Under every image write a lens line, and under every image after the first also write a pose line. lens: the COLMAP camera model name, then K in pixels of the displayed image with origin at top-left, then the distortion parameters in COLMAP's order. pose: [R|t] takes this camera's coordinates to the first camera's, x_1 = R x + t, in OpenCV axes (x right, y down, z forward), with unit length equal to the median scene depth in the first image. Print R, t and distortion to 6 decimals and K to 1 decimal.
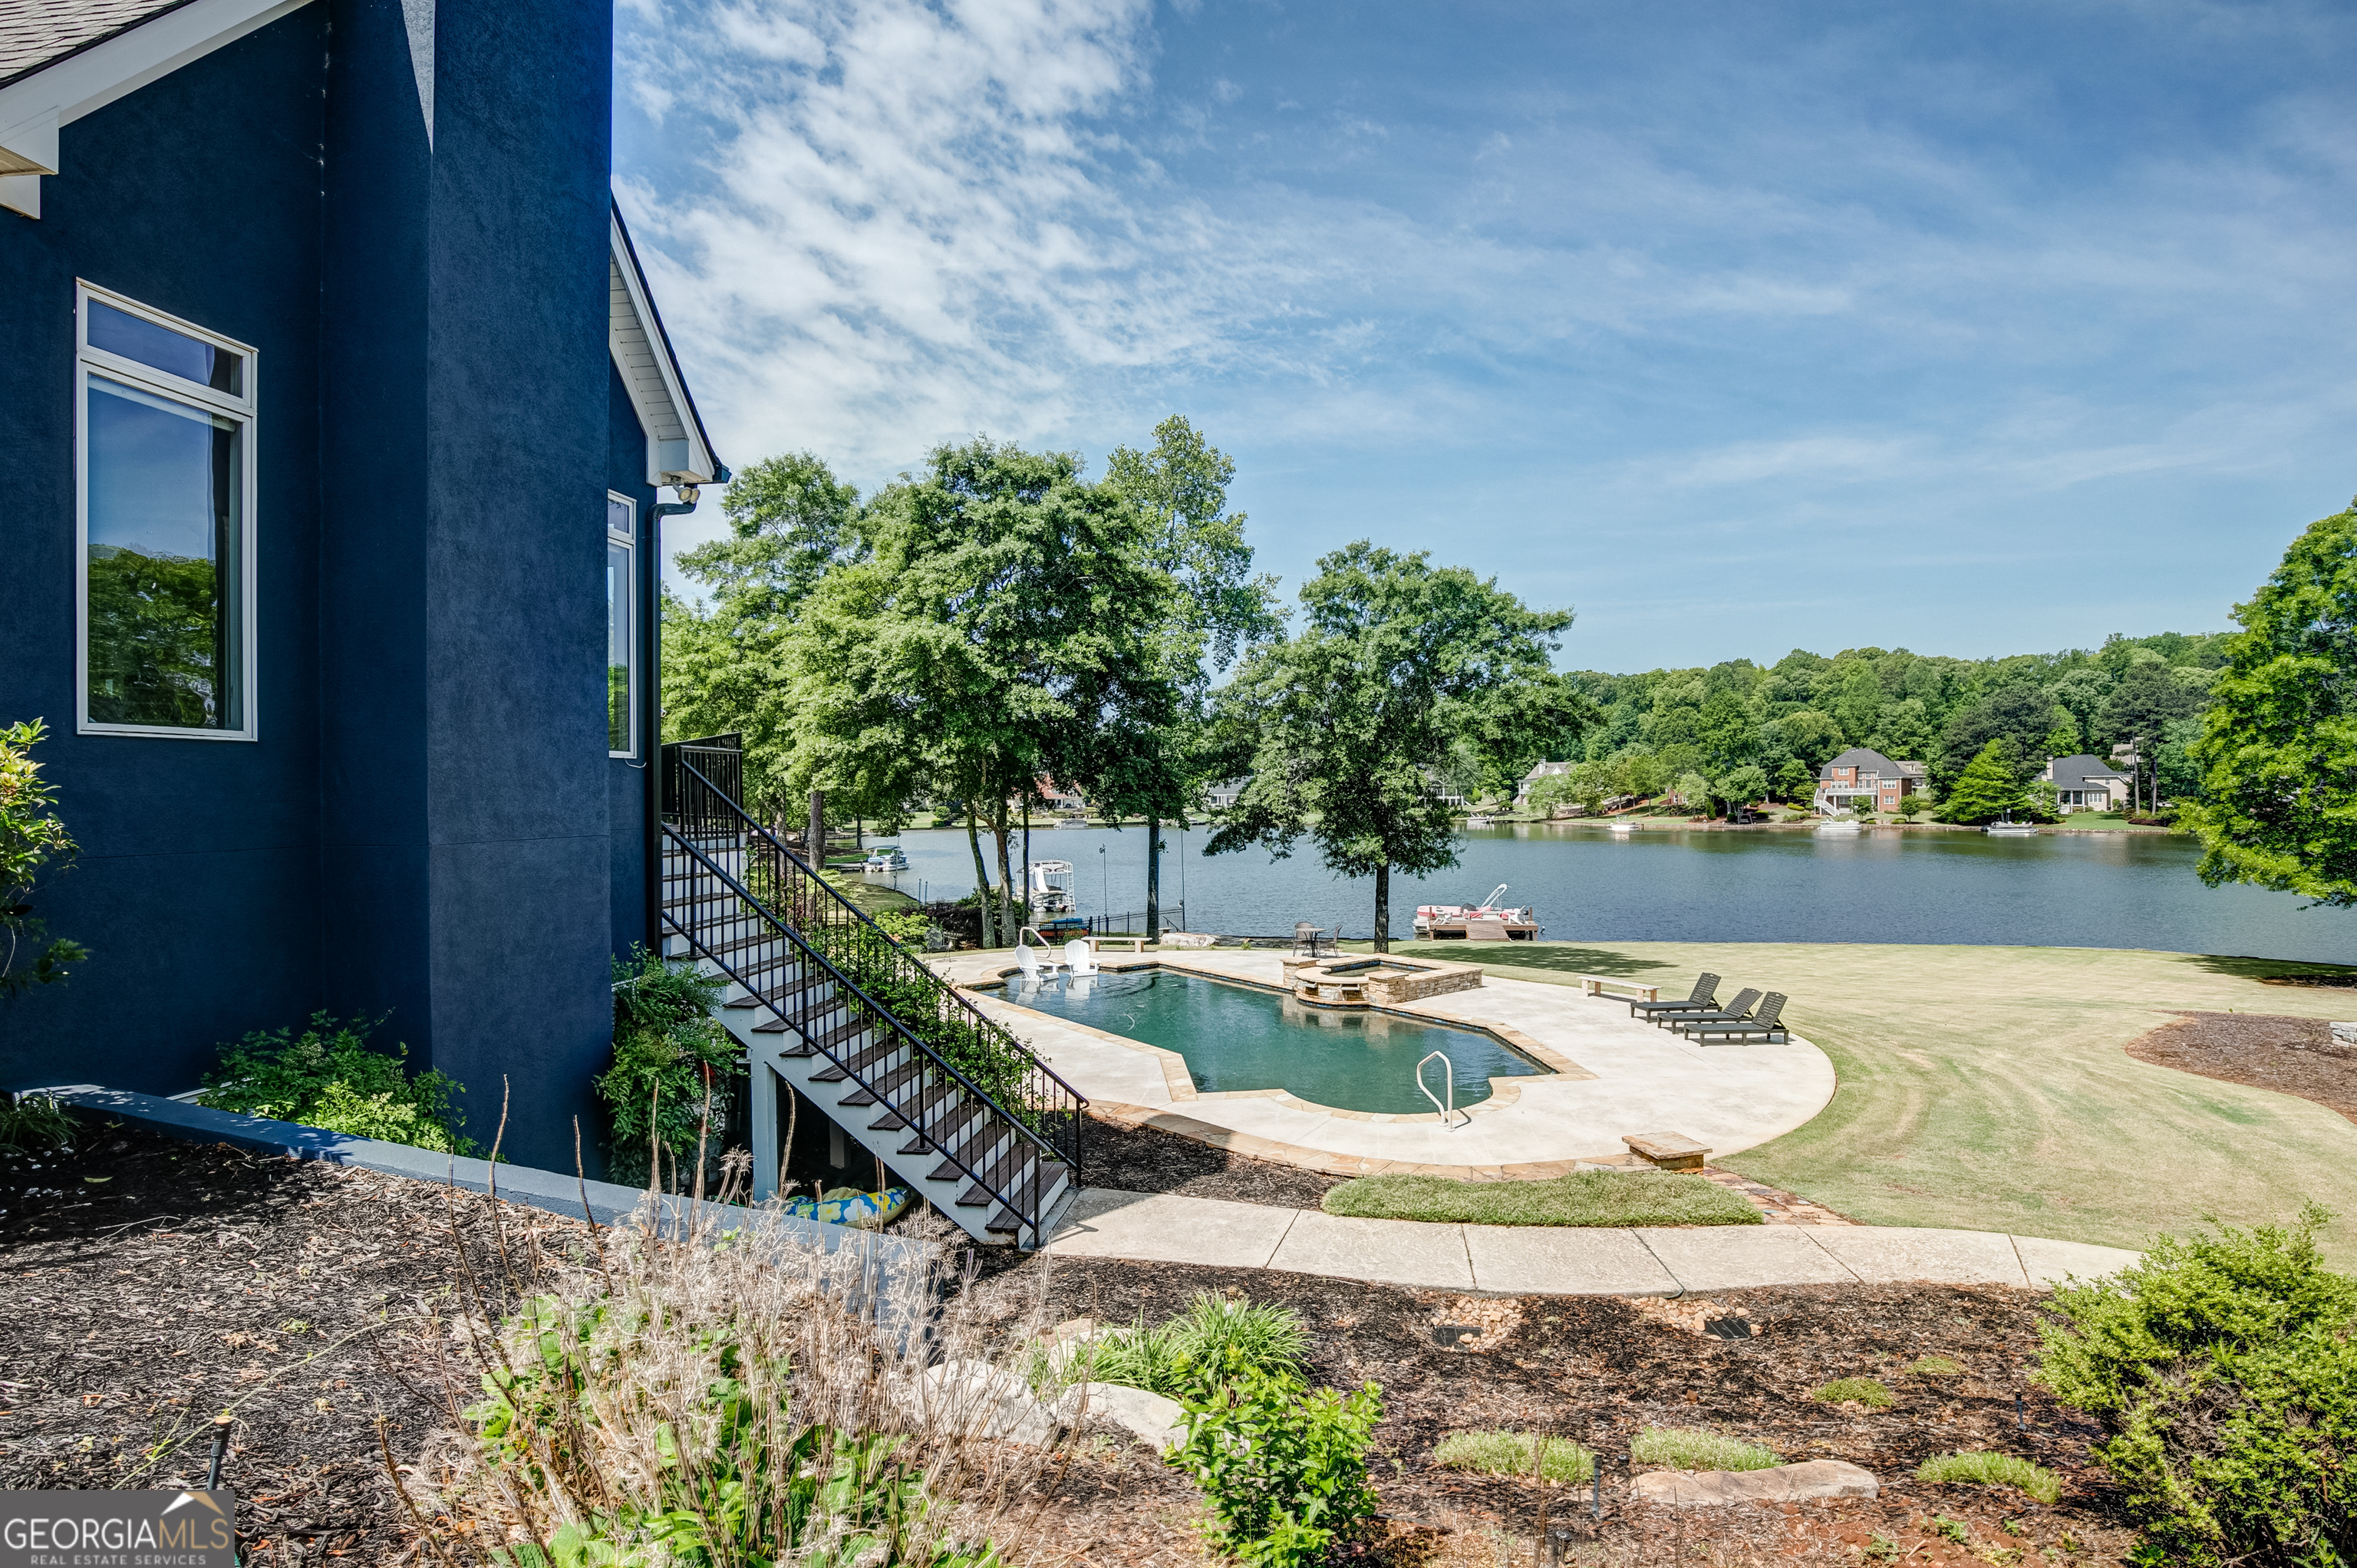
lens RADIAL K [[1116.6, 0, 1213.2], [0, 1116.6, 791.8], [0, 0, 1]] dist [-0.037664, 0.007253]
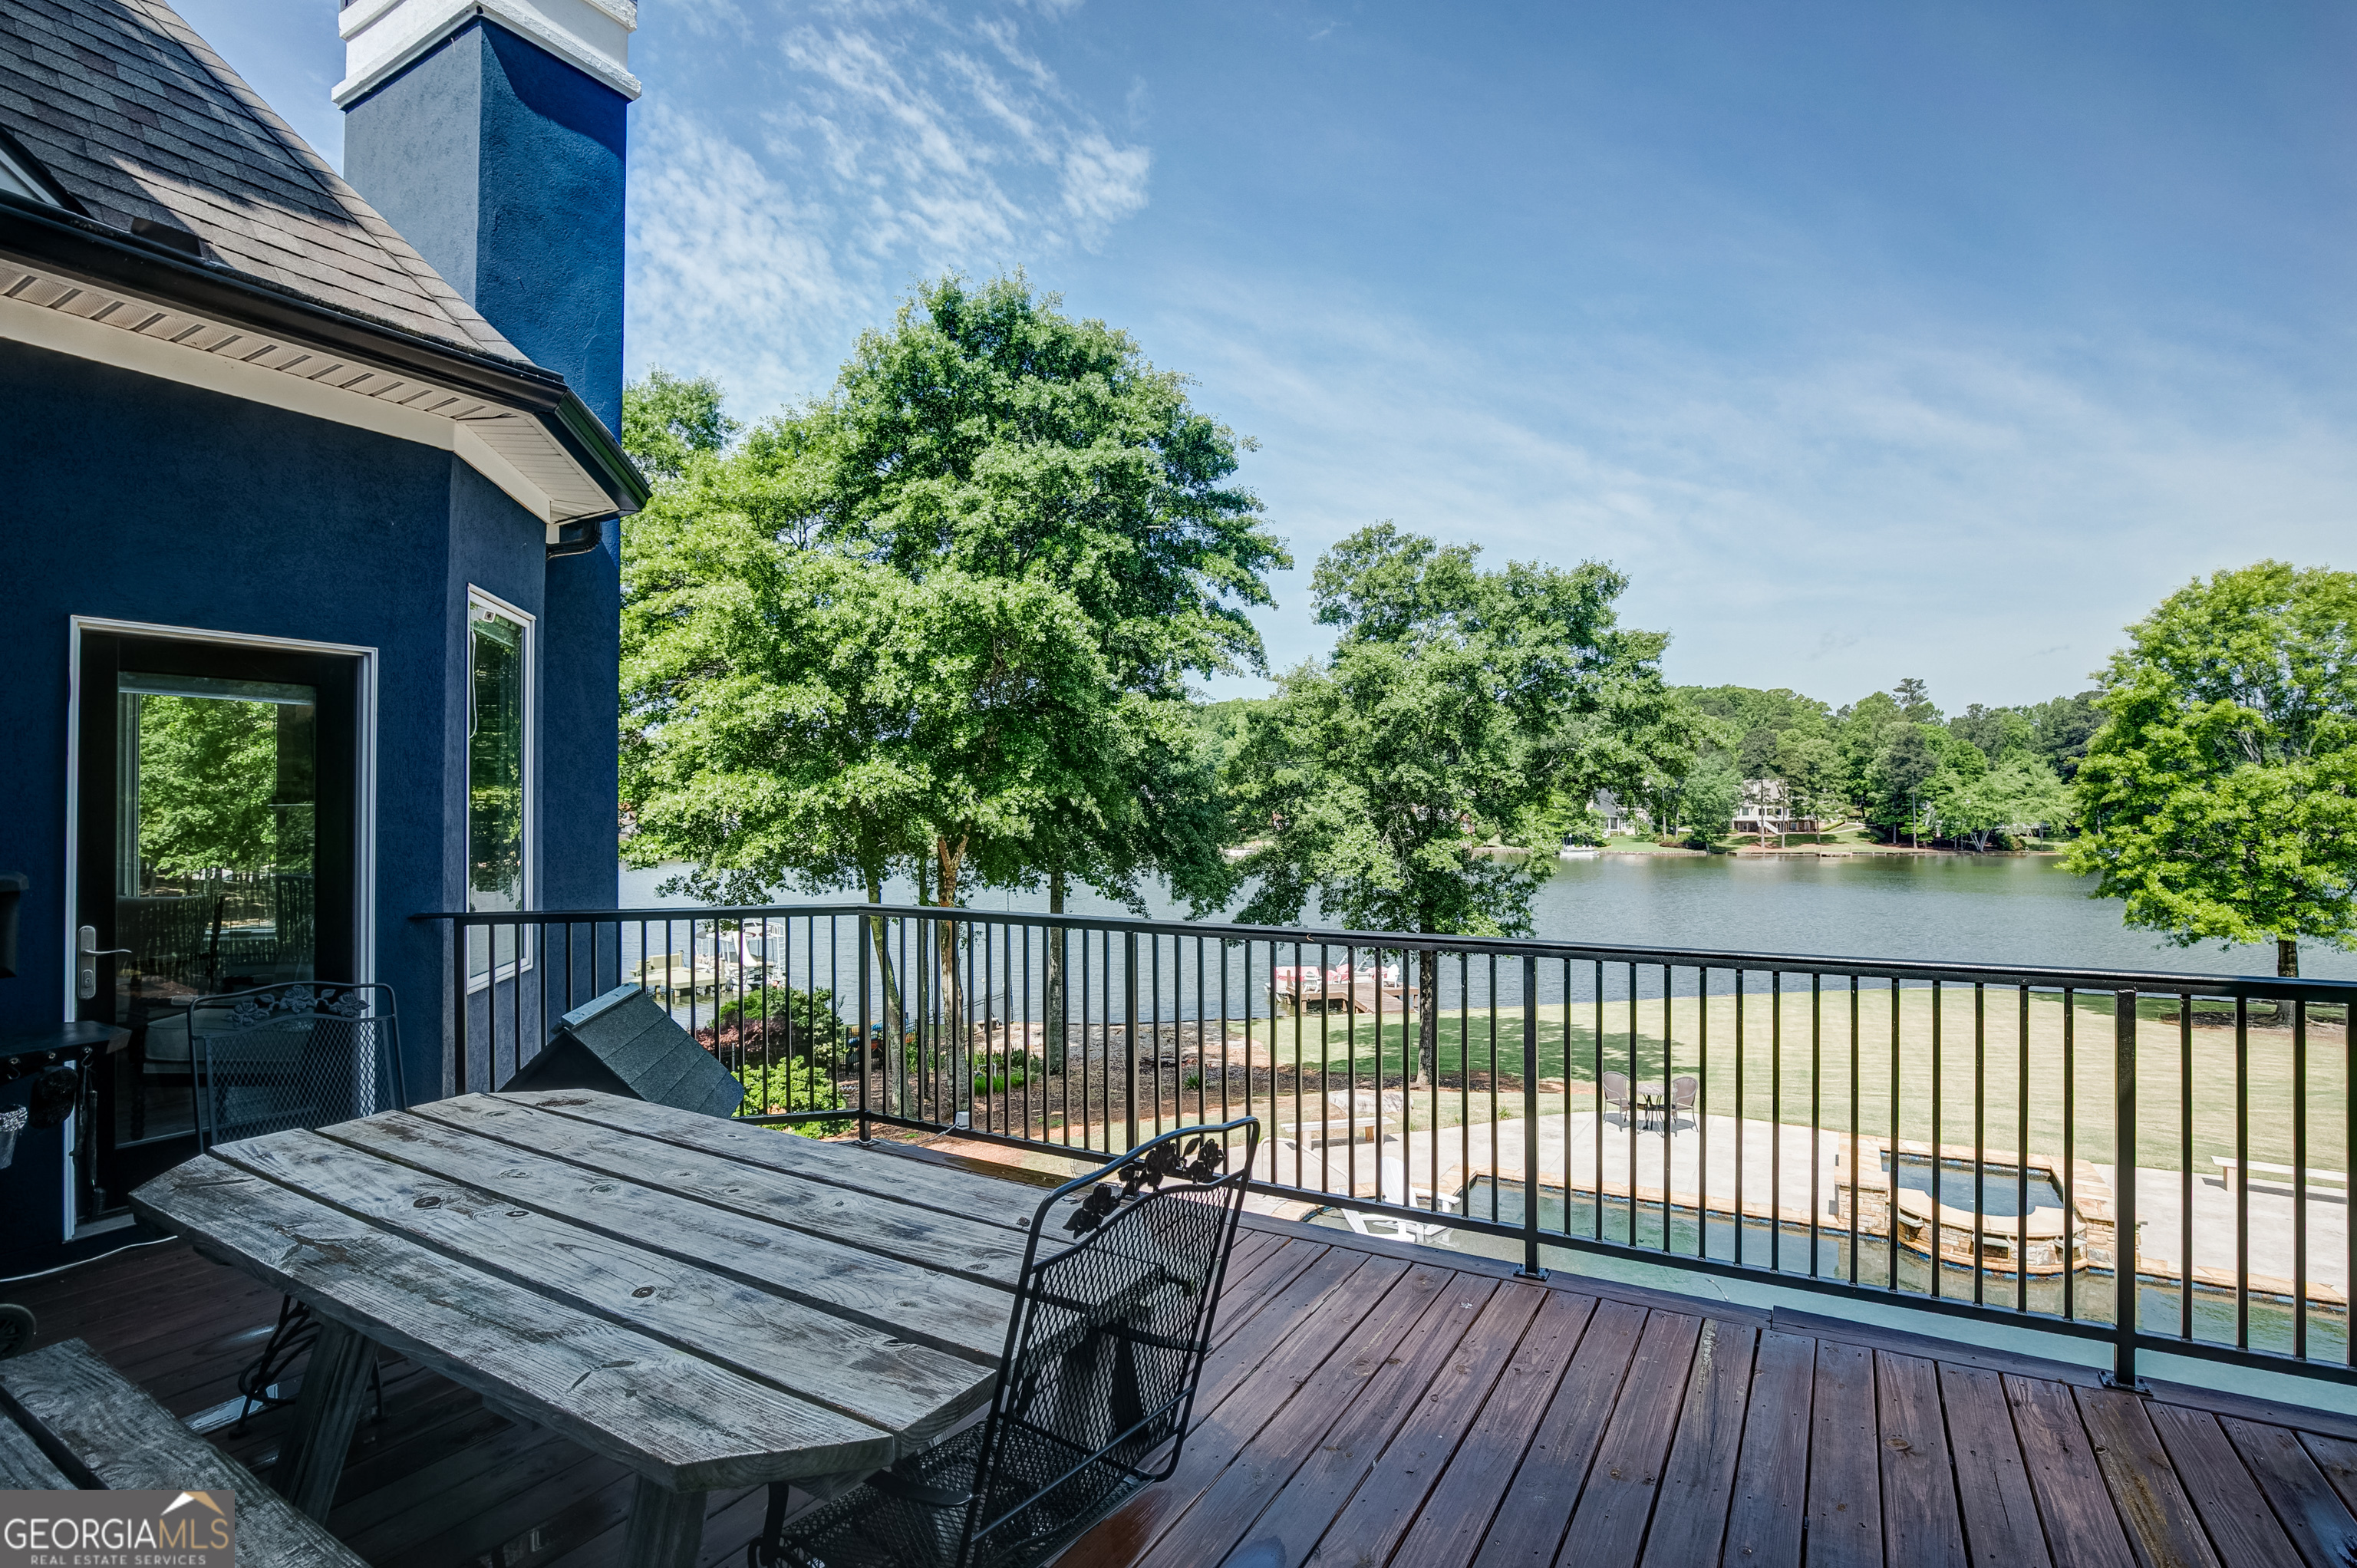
lens RADIAL K [[1116.6, 0, 1204.2], [0, 1116.6, 787.6], [0, 0, 1]] dist [-0.037664, 0.007253]
pose [[0.922511, 0.010149, 0.385837, -0.079966], [-0.001881, 0.999761, -0.021800, -0.007438], [-0.385966, 0.019385, 0.922309, 0.096260]]
